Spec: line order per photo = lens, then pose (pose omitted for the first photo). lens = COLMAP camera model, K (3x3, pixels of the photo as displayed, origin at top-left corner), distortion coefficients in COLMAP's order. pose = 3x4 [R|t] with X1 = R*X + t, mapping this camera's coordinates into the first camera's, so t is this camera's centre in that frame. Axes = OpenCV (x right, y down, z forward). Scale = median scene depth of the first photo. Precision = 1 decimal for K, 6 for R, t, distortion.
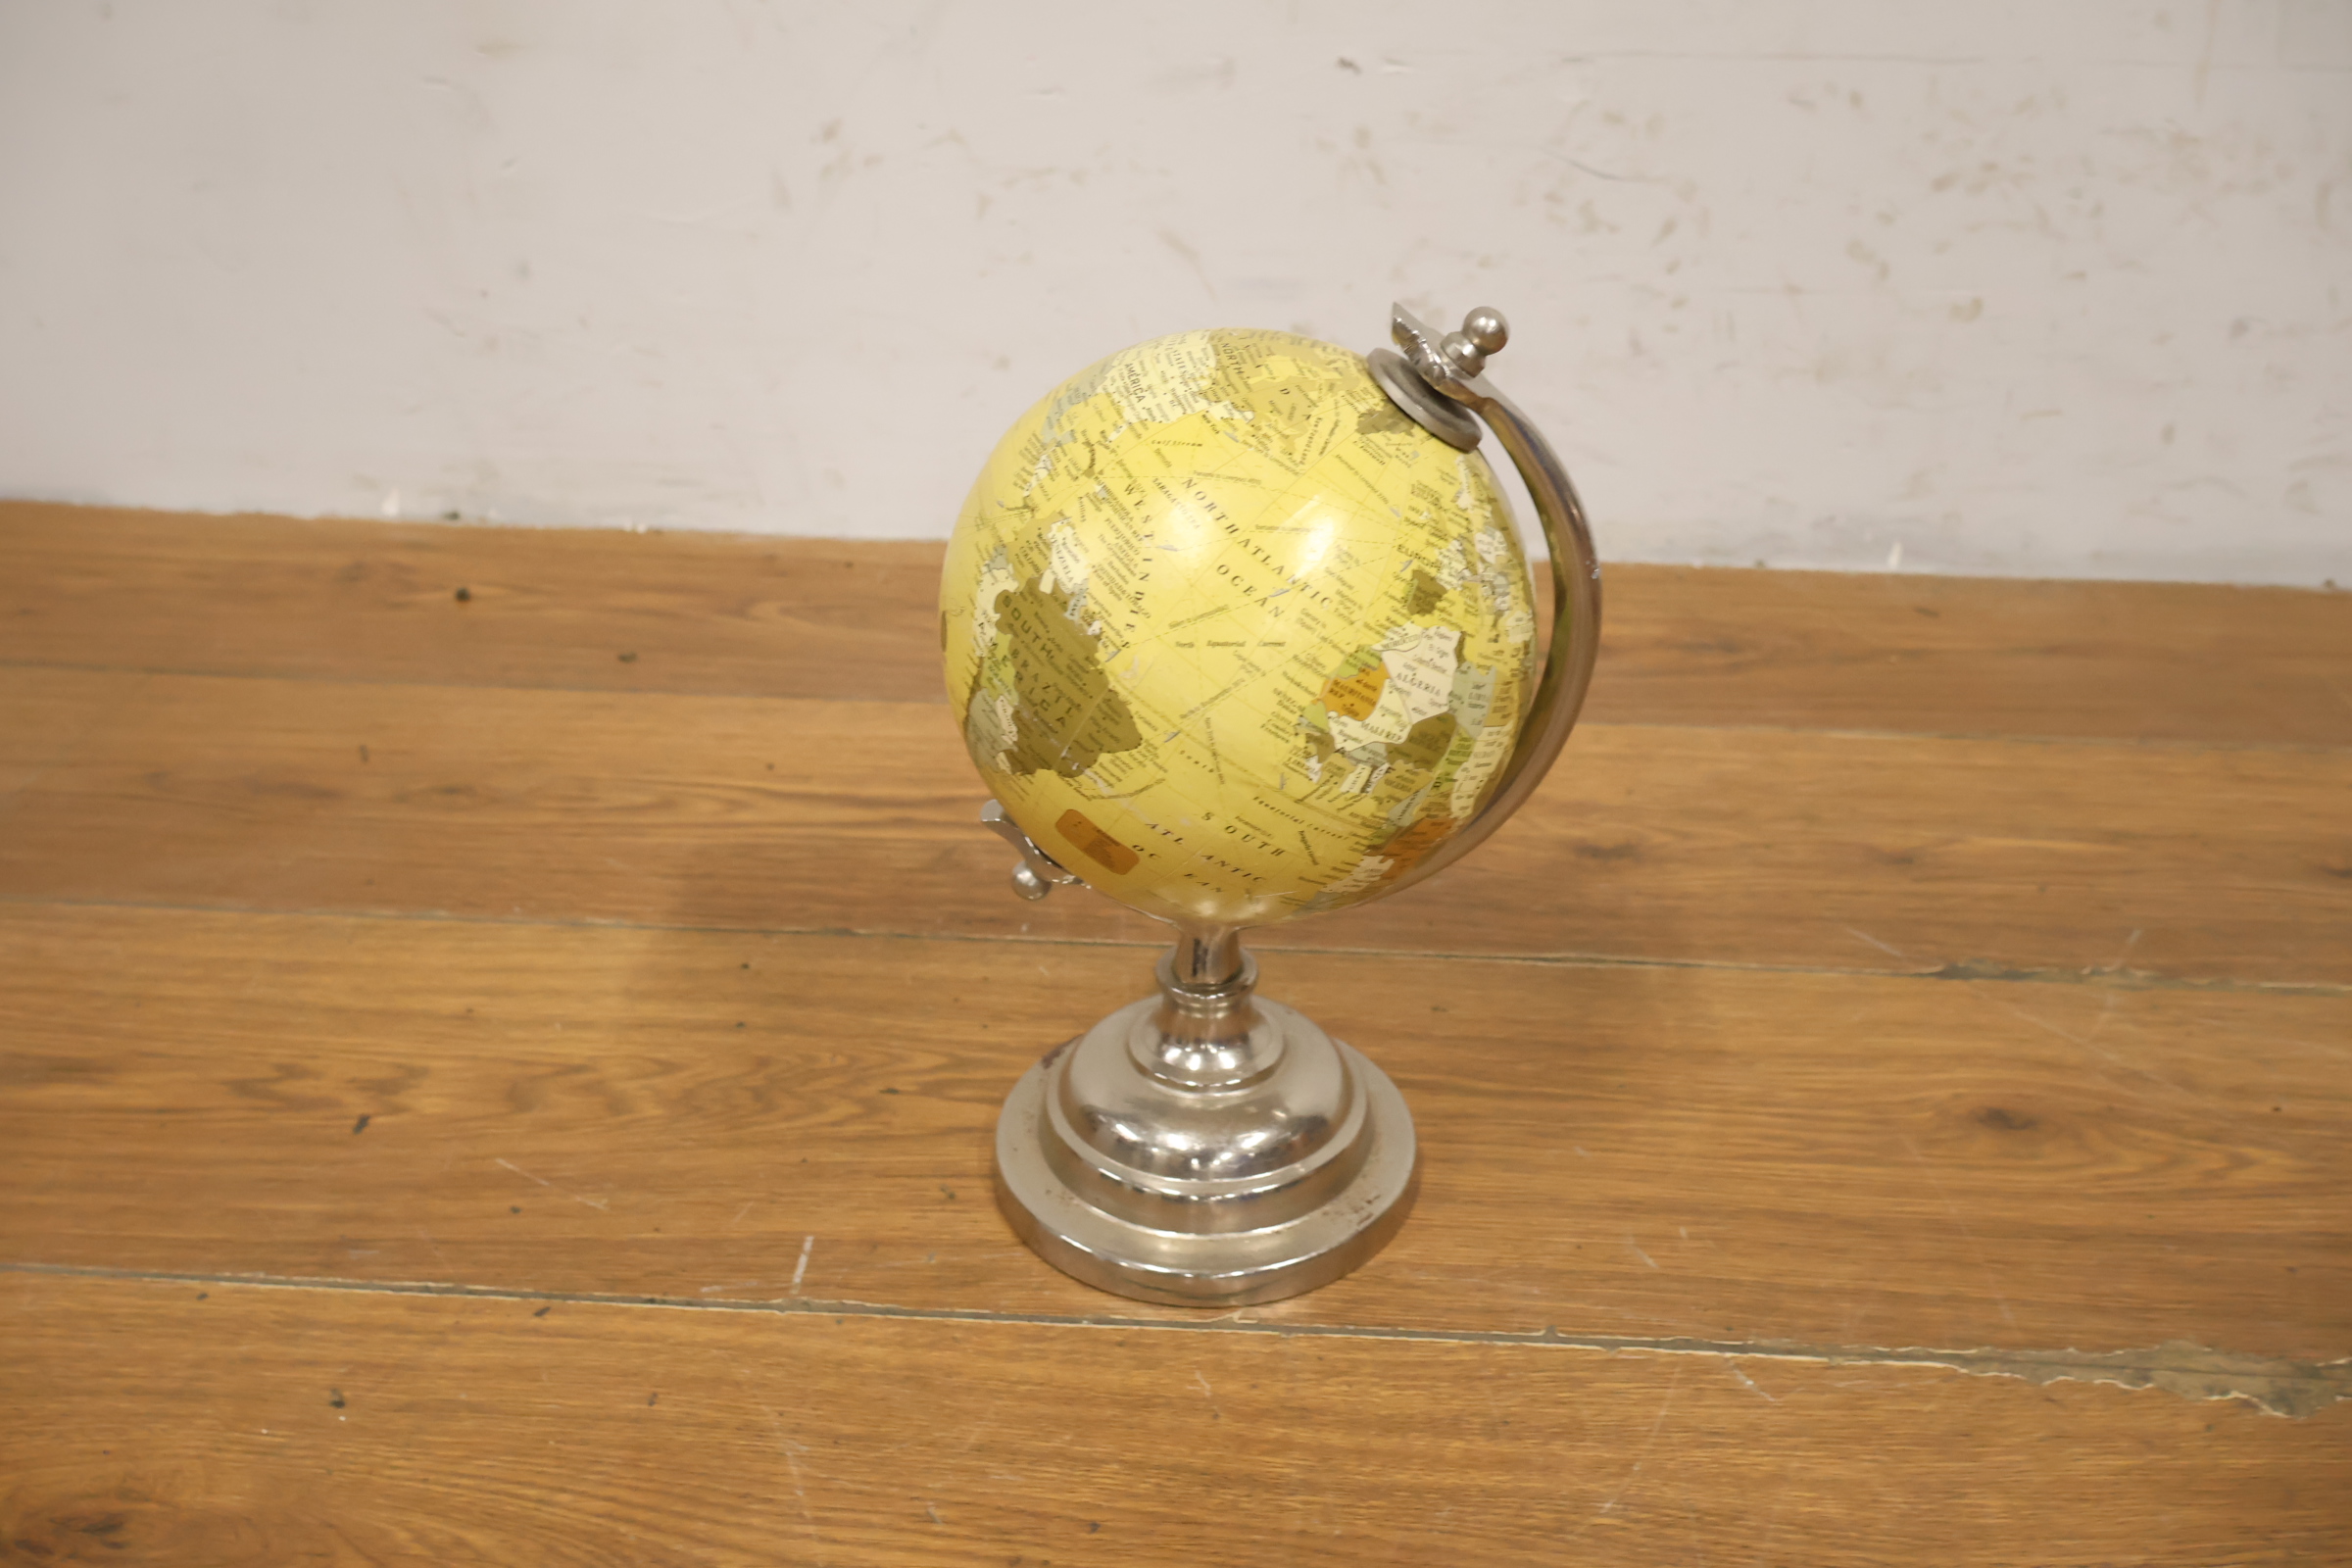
lens RADIAL K [[2030.4, 0, 1169.7], [0, 2030.4, 783.5], [0, 0, 1]] dist [-0.001541, 0.006952]
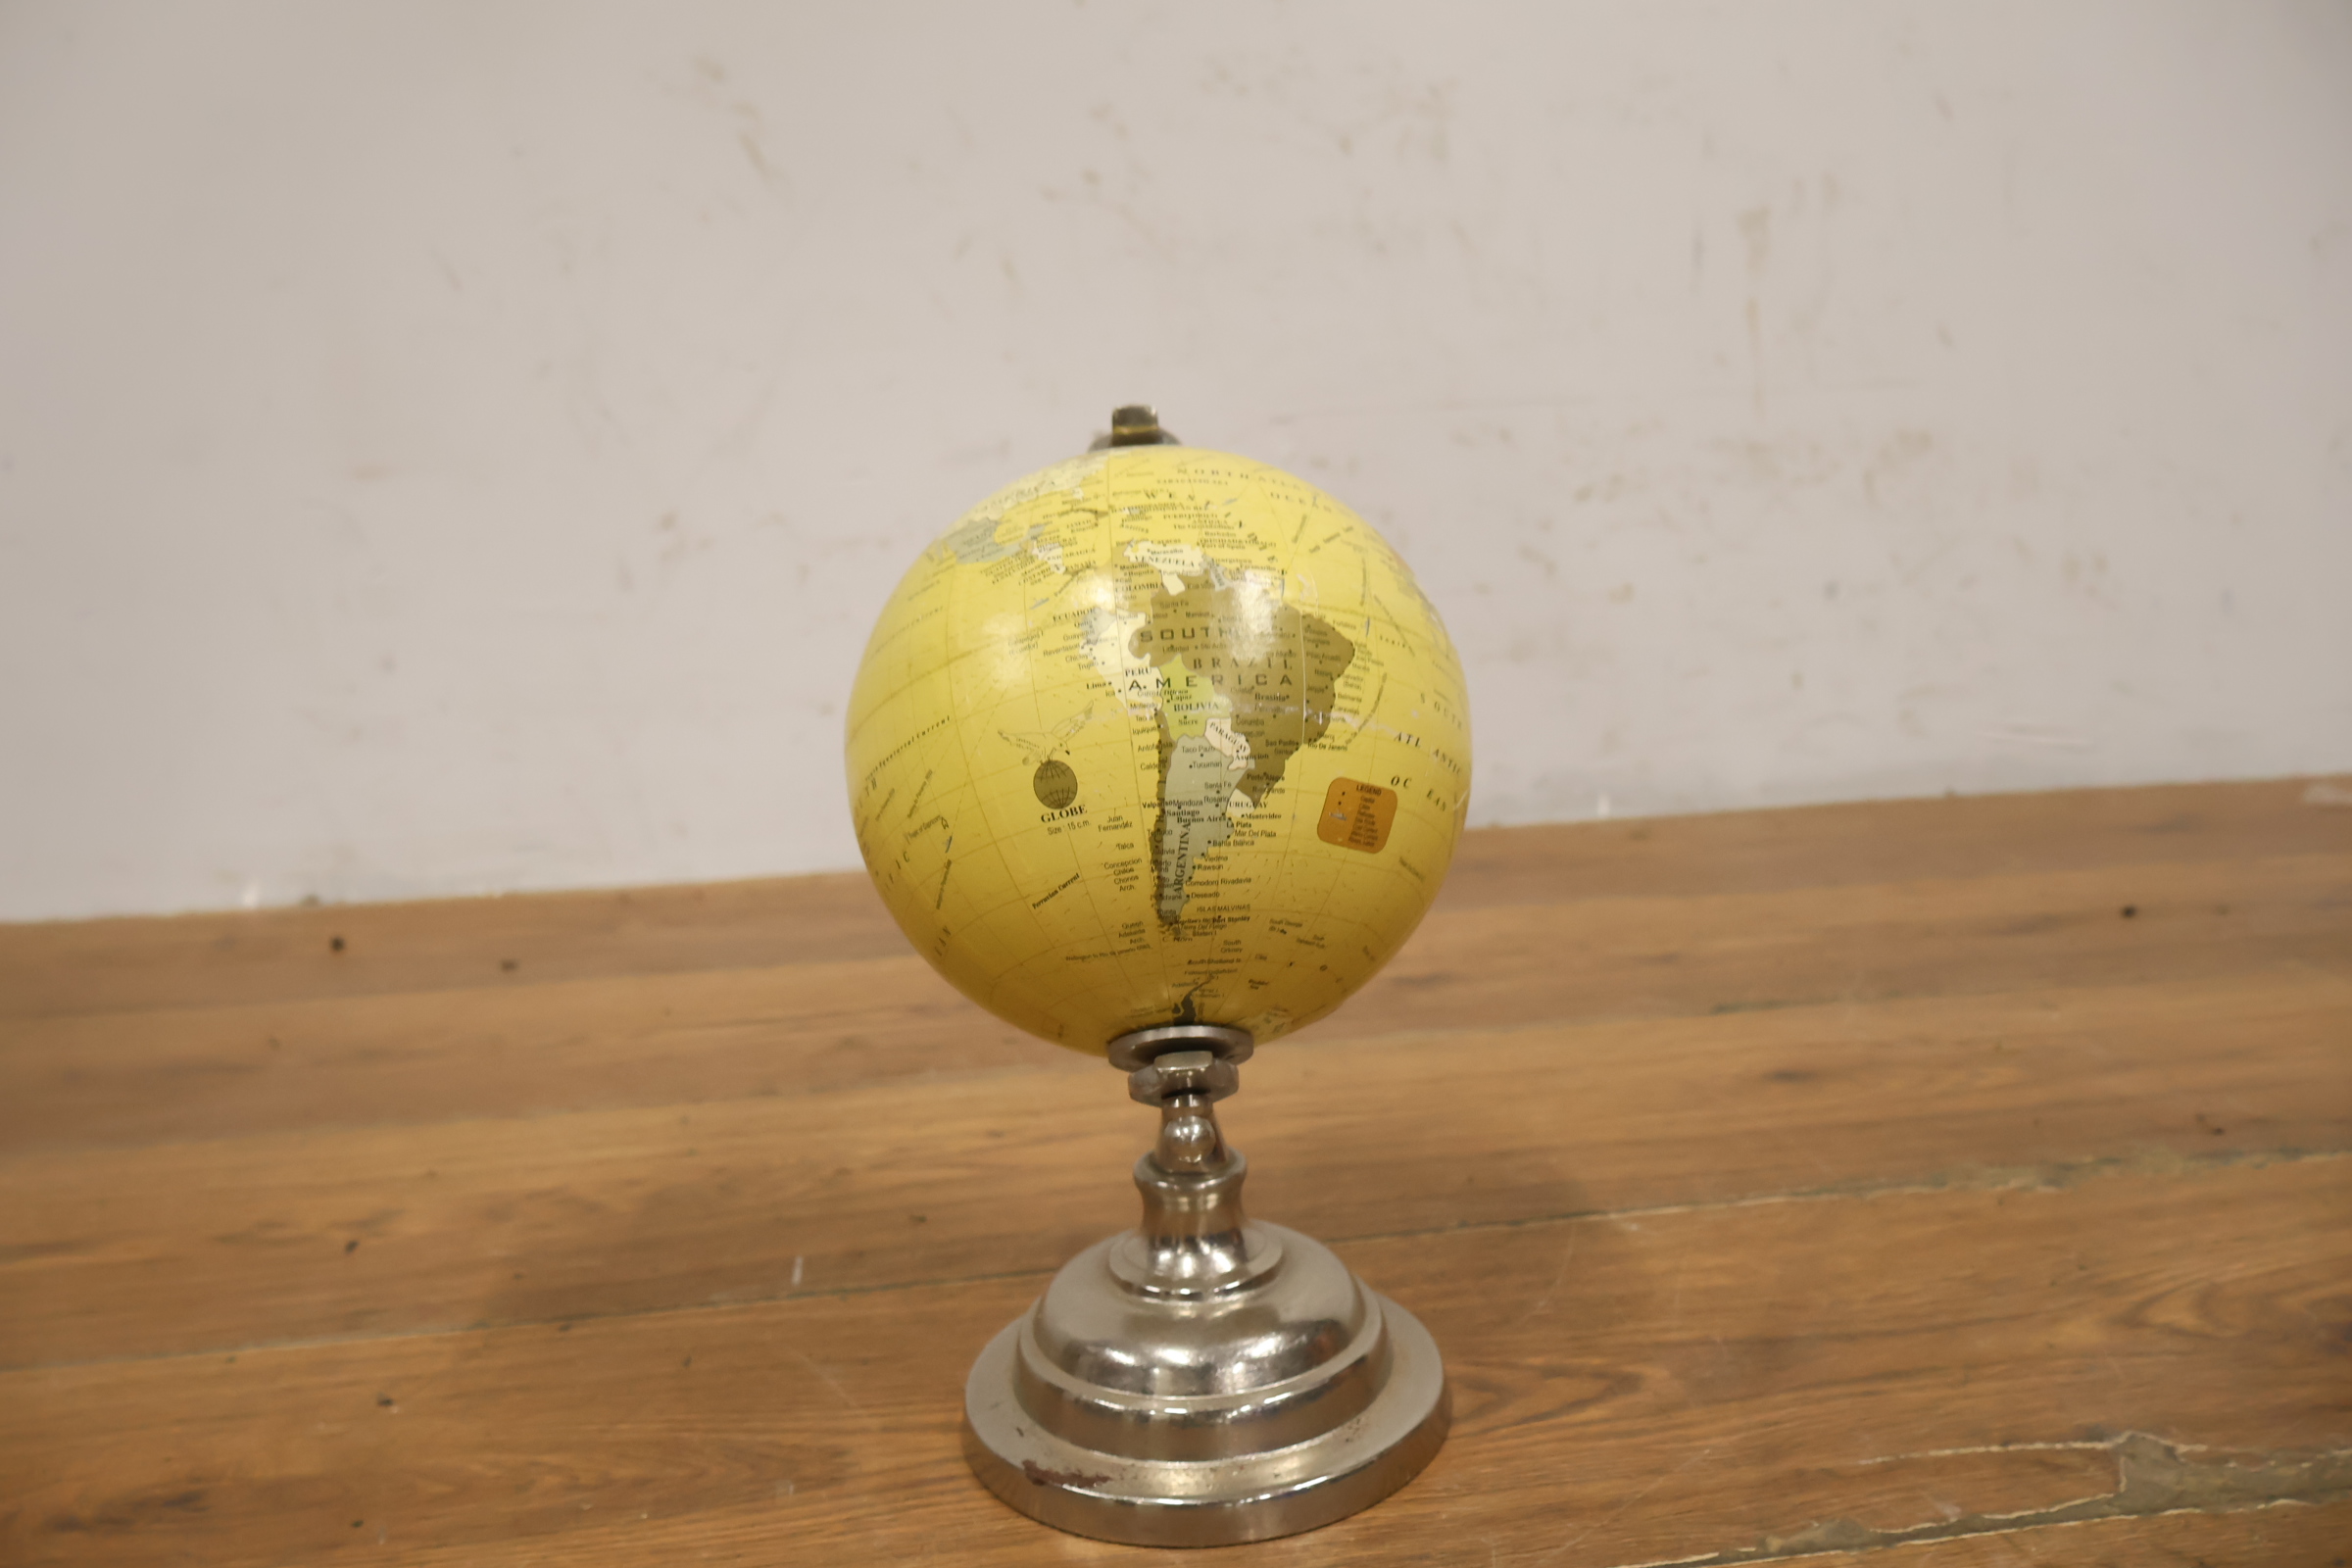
lens RADIAL K [[2030.4, 0, 1166.7], [0, 2030.4, 778.0], [0, 0, 1]] dist [-0.001541, 0.006952]
pose [[0.983885, -0.086060, 0.156728, -0.125268], [0.130093, 0.945884, -0.297286, 0.315522], [-0.122662, 0.312884, 0.941837, -0.138807]]
